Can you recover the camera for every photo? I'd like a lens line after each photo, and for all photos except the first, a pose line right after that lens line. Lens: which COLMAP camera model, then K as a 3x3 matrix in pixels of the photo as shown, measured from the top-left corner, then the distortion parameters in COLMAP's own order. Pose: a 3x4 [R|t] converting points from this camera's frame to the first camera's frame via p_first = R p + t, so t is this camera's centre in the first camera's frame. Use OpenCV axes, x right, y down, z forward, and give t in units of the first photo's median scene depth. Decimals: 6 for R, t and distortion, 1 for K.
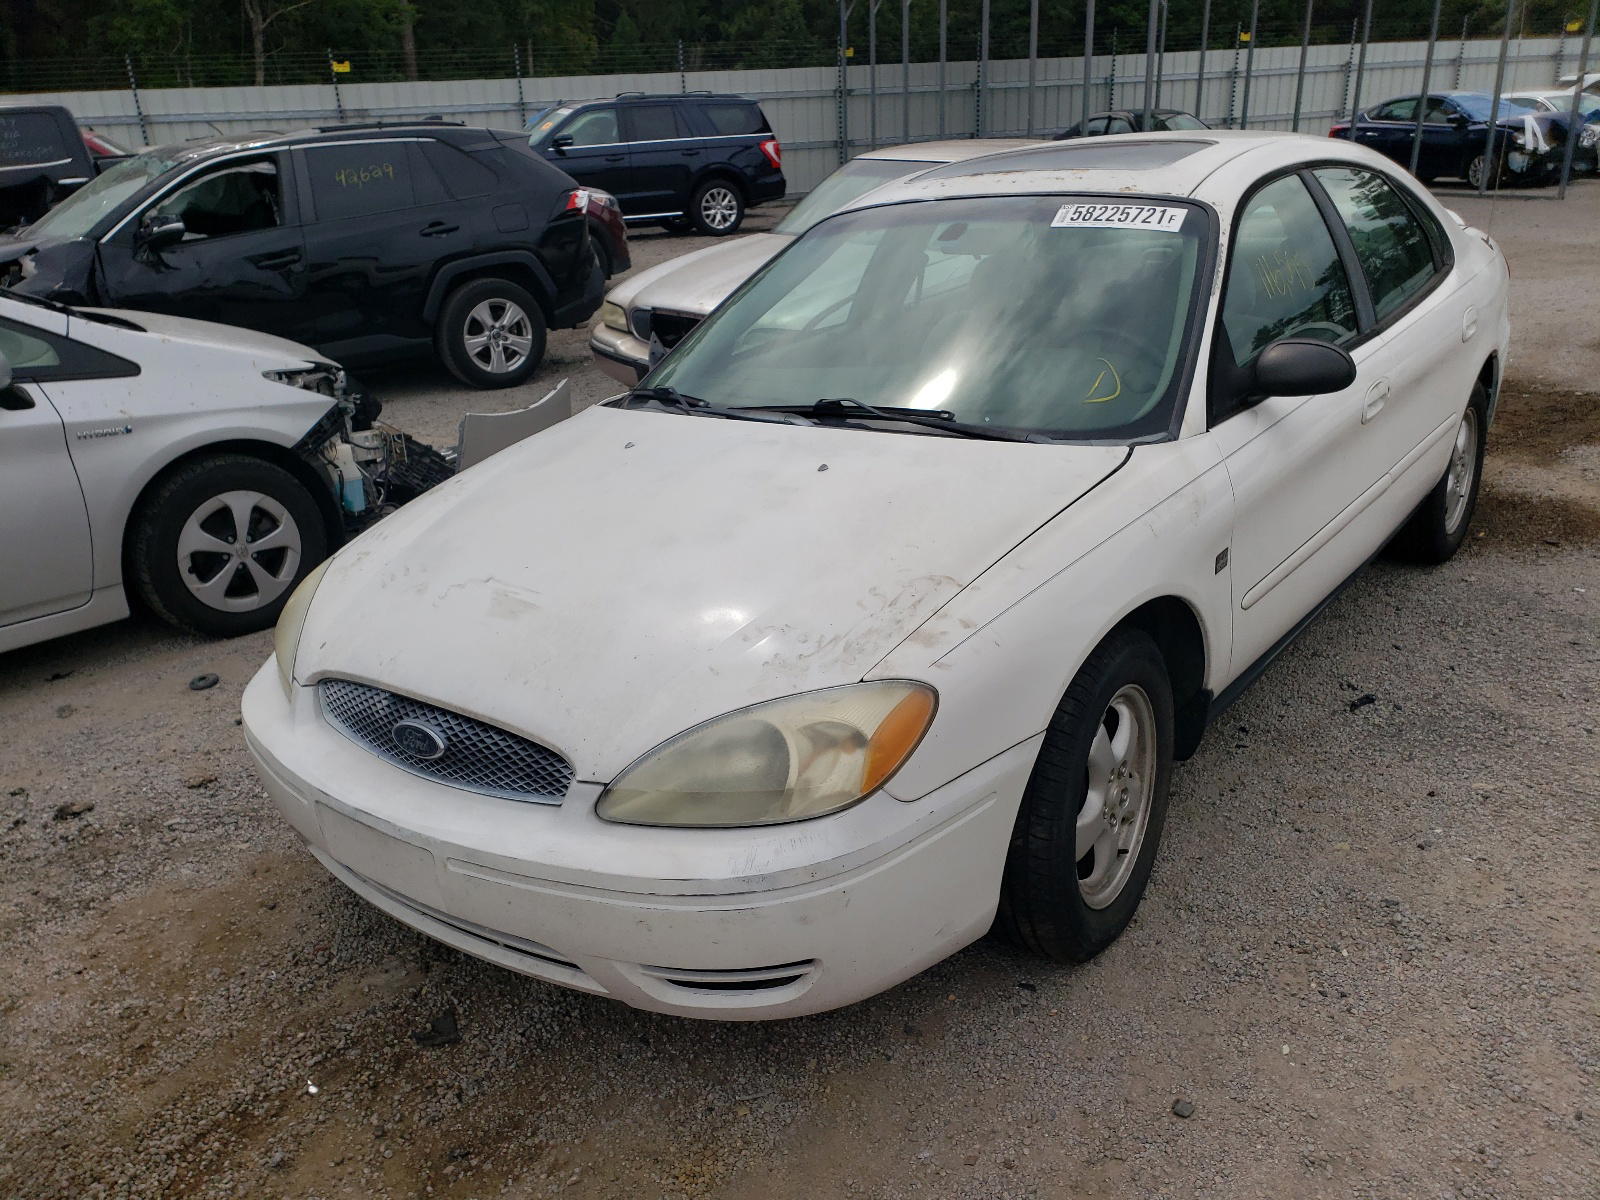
lens RADIAL K [[1244.3, 0, 796.3], [0, 1244.3, 608.9], [0, 0, 1]] dist [0.042898, -0.002611]
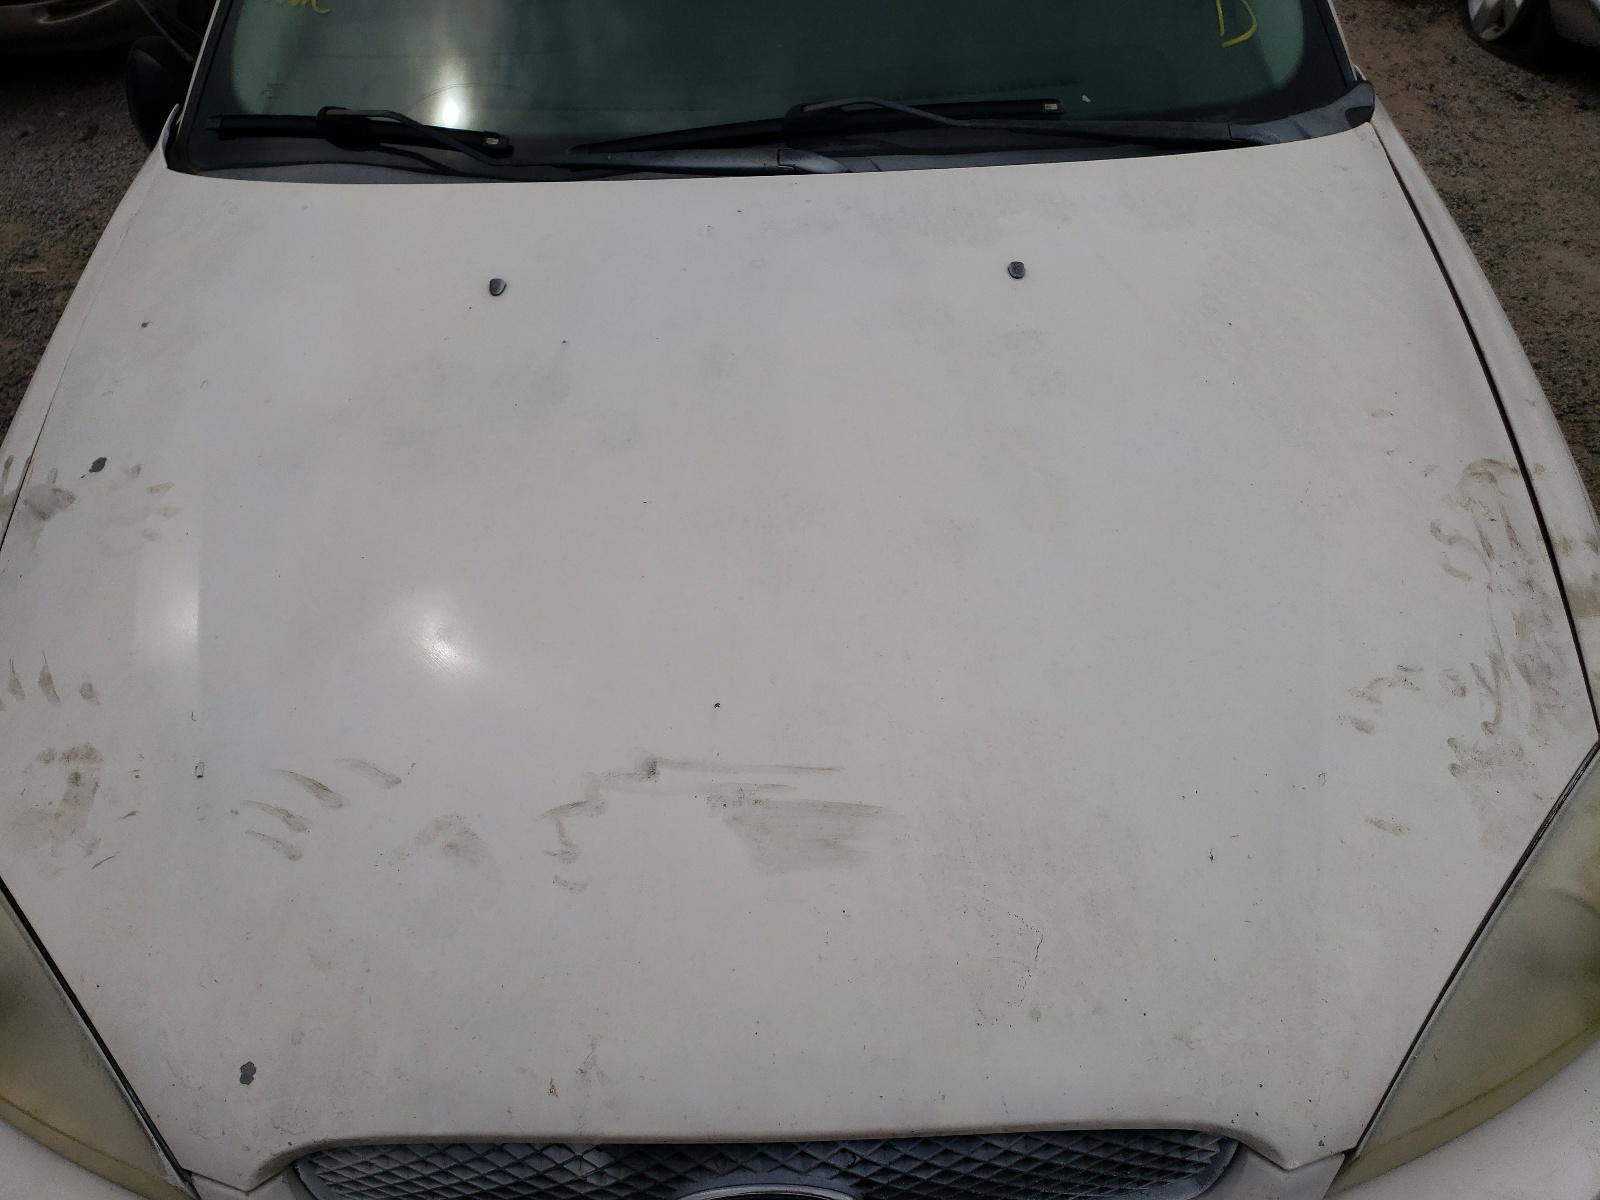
lens RADIAL K [[1244.3, 0, 796.3], [0, 1244.3, 608.9], [0, 0, 1]] dist [0.042898, -0.002611]
pose [[0.784344, -0.389801, 0.482555, -0.414508], [0.192052, 0.892276, 0.408607, -0.250533], [-0.589848, -0.227813, 0.774713, 0.689620]]
